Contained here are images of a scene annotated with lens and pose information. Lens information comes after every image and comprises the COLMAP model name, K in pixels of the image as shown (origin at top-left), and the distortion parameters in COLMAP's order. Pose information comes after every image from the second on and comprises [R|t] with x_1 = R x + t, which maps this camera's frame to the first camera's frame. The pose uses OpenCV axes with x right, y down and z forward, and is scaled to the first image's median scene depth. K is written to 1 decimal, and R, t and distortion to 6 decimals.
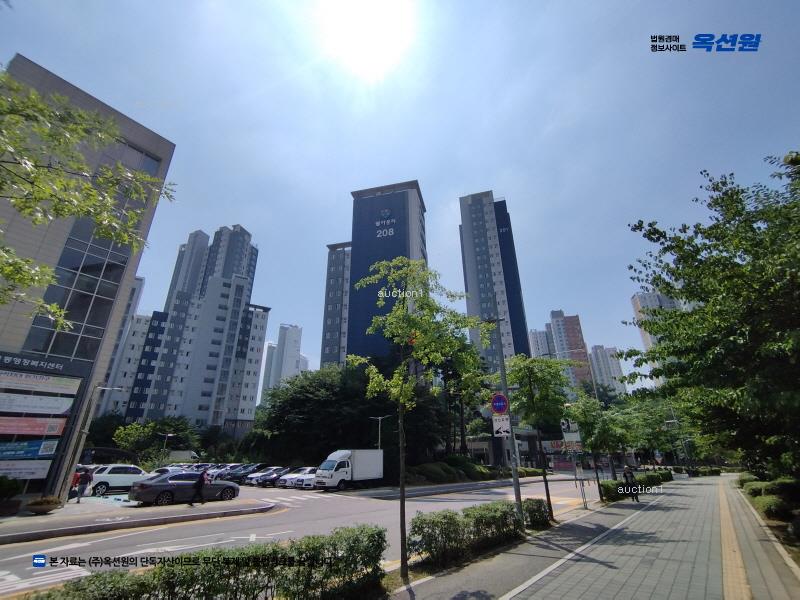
lens RADIAL K [[367.1, 0, 393.7], [0, 367.1, 299.0], [0, 0, 1]] dist [0.006051, 0.000694]
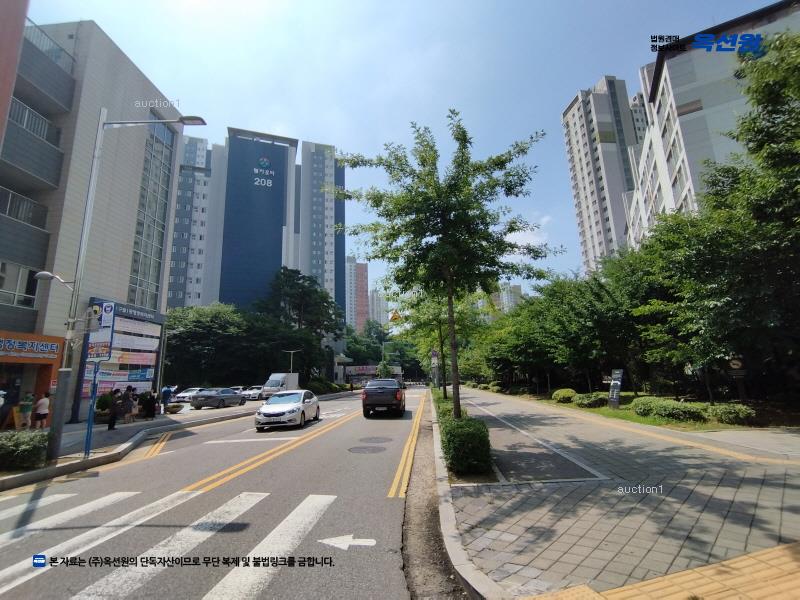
lens RADIAL K [[367.1, 0, 393.7], [0, 367.1, 299.0], [0, 0, 1]] dist [0.006051, 0.000694]
pose [[0.832986, 0.094162, 0.545223, -0.551868], [-0.194823, 0.972219, 0.129744, -0.134323], [-0.517860, -0.214297, 0.828190, -0.330789]]
